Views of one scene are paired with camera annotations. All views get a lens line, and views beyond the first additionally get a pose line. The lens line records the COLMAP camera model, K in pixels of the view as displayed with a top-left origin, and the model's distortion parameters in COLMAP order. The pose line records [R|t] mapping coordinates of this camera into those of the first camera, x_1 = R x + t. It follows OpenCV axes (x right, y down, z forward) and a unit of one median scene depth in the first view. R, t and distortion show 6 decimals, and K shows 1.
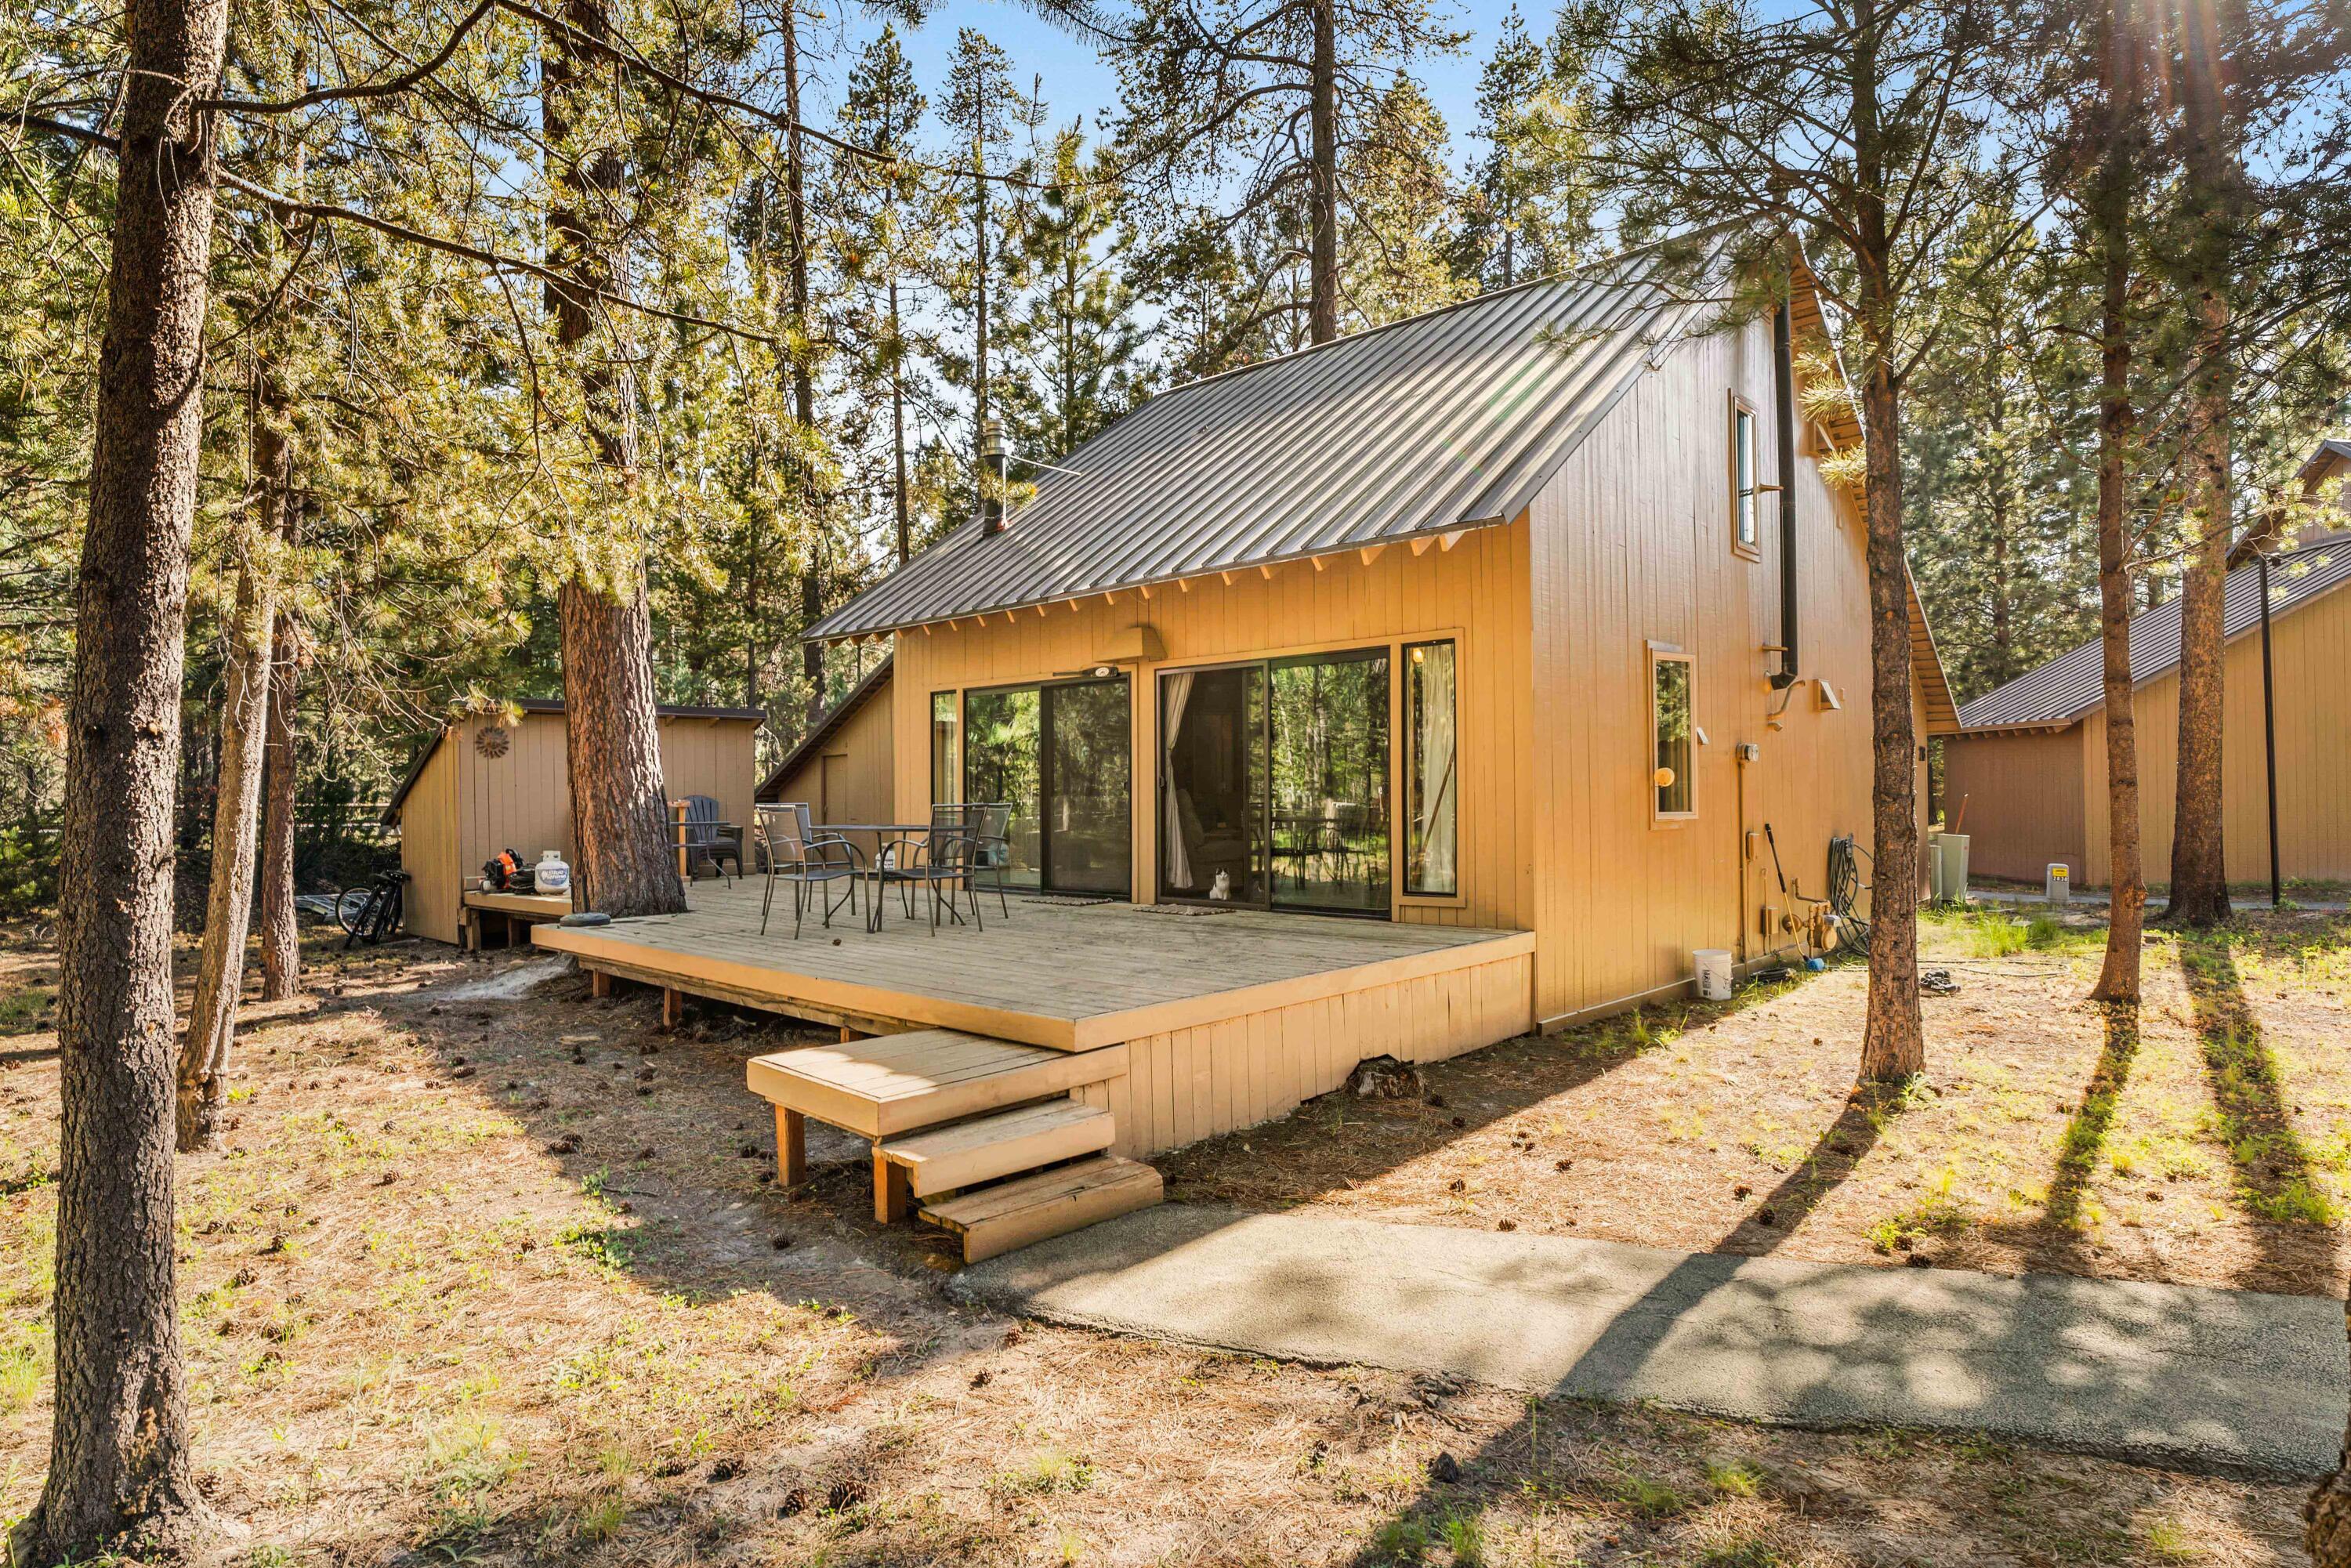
lens RADIAL K [[1139.5, 0, 1175.5], [0, 1139.5, 784.0], [0, 0, 1]] dist [0.000129, 0.000005]
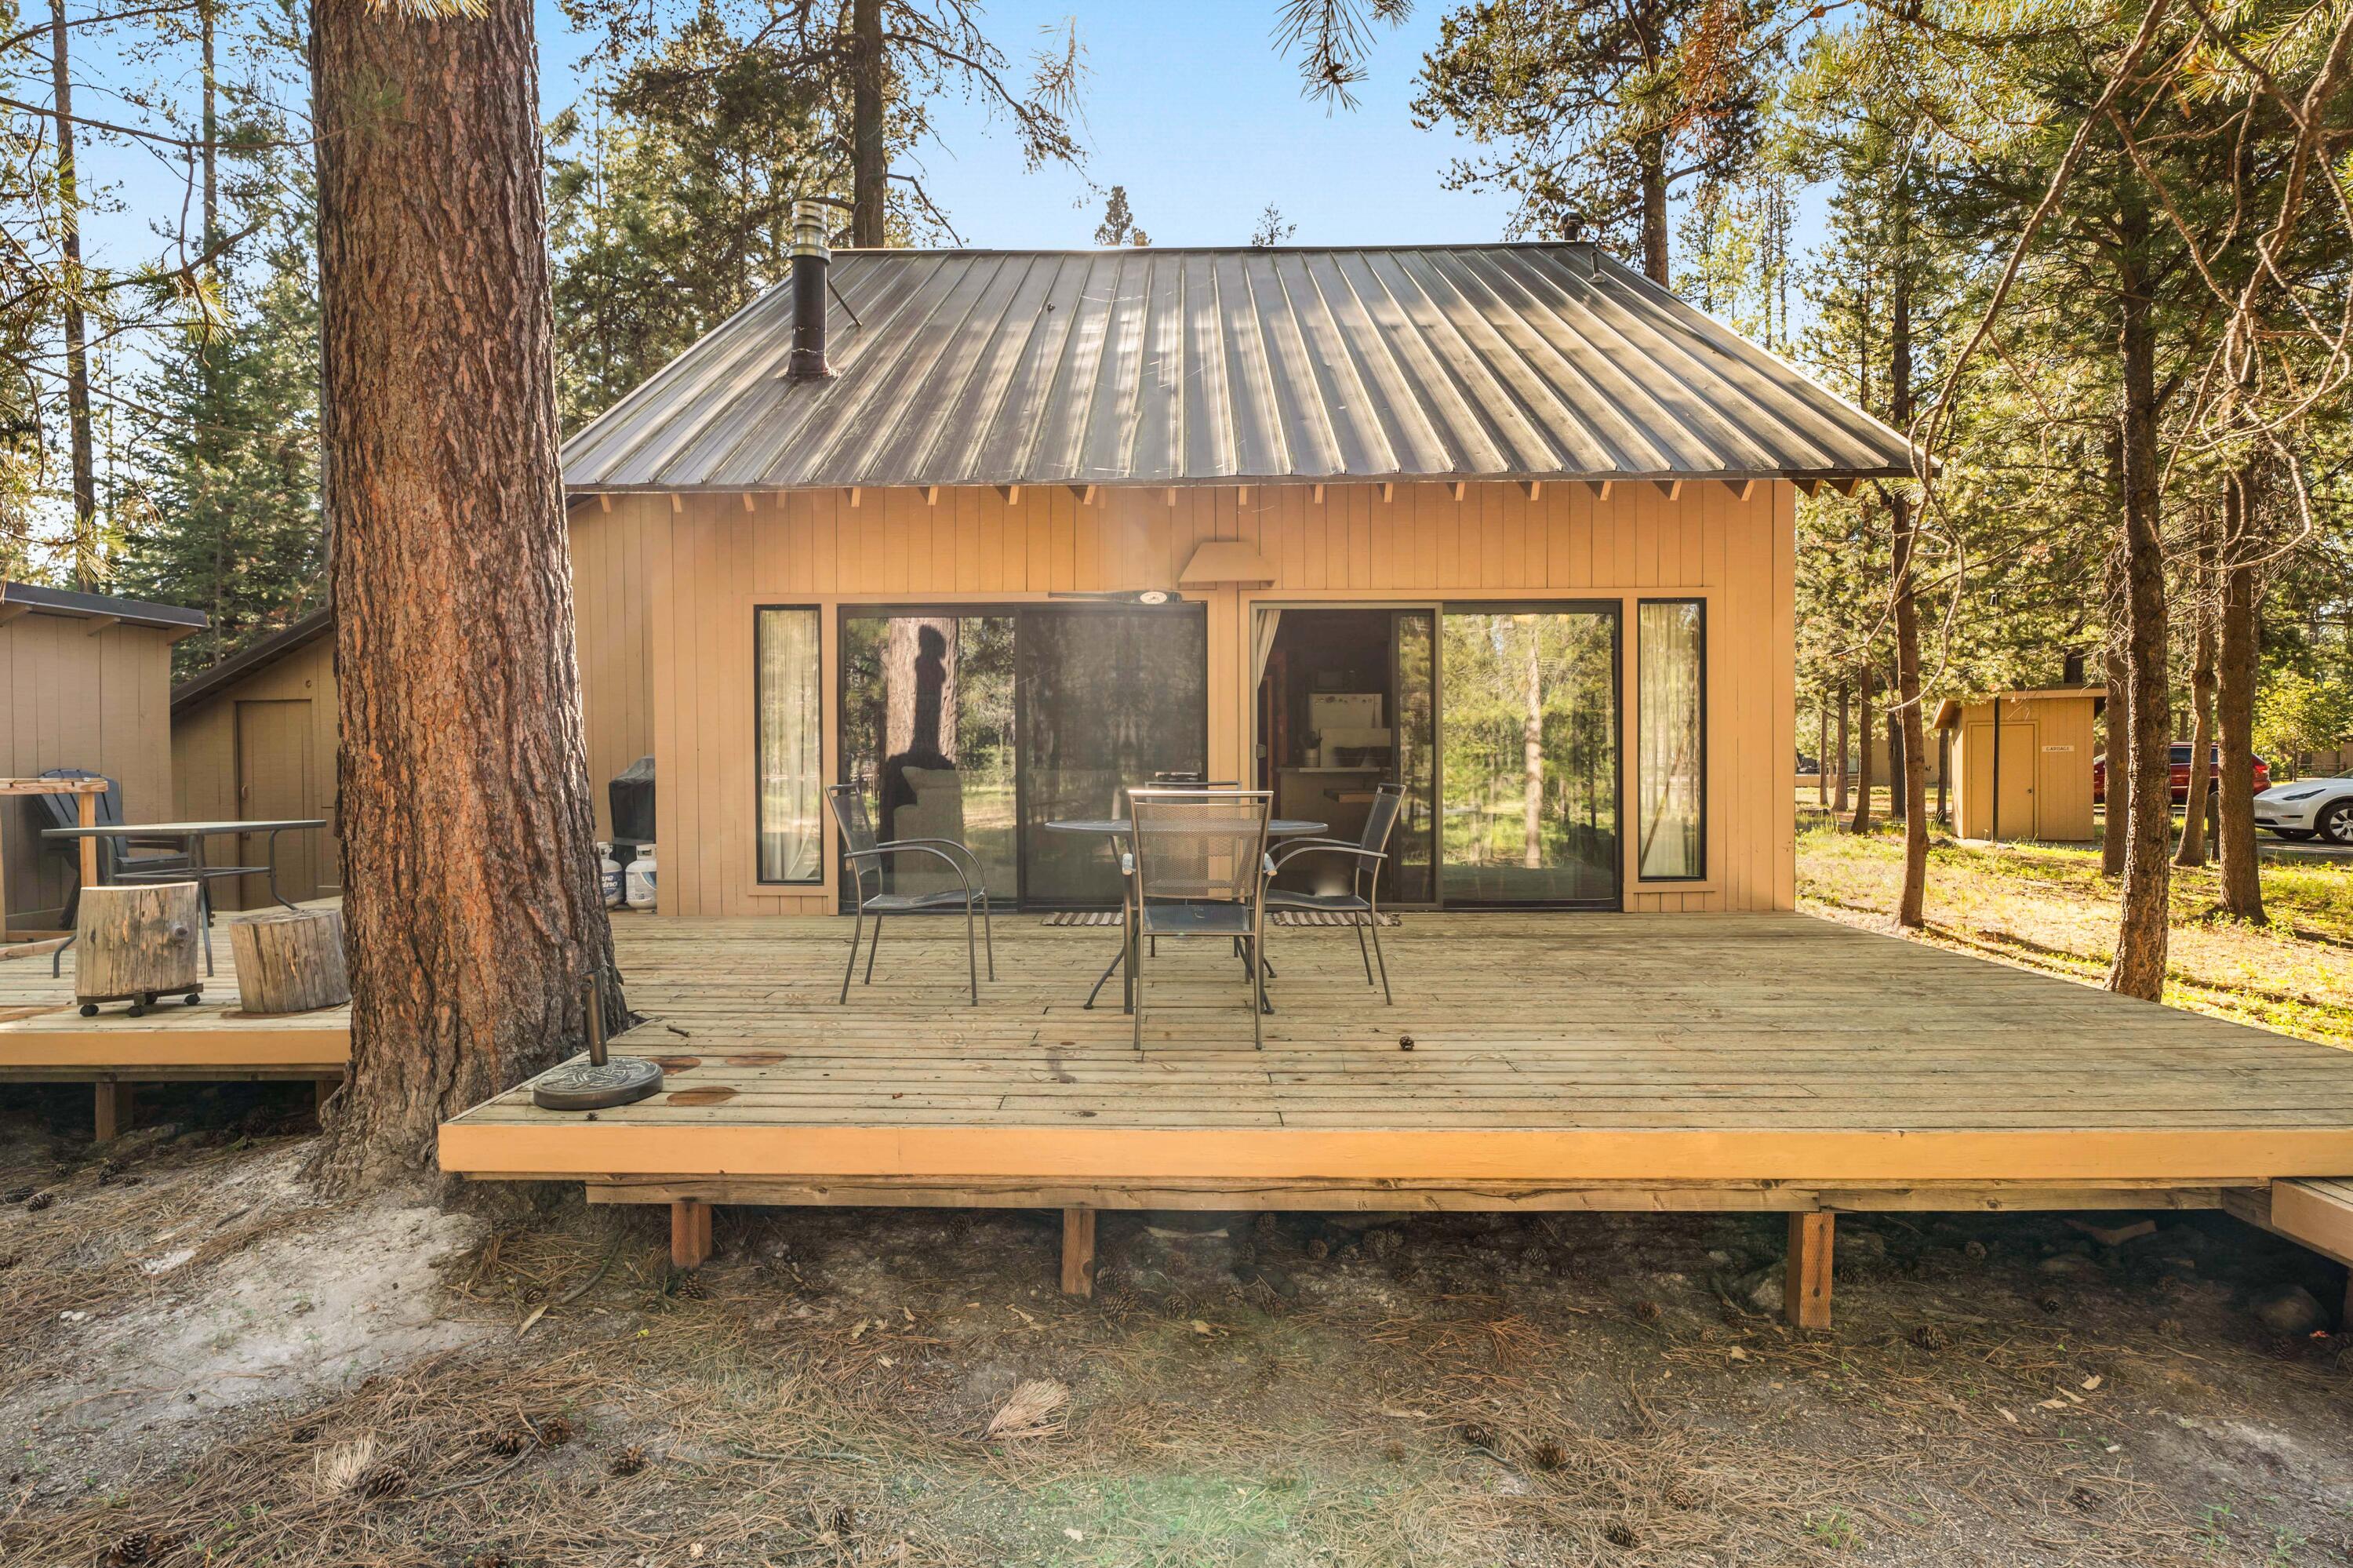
lens RADIAL K [[1122.5, 0, 1174.1], [0, 1122.5, 741.3], [0, 0, 1]] dist [-0.013428, -0.000389]
pose [[0.752025, 0.017610, 0.658899, -0.539078], [-0.004846, 0.999764, -0.021188, 0.006856], [-0.659117, 0.012741, 0.751933, 0.481330]]
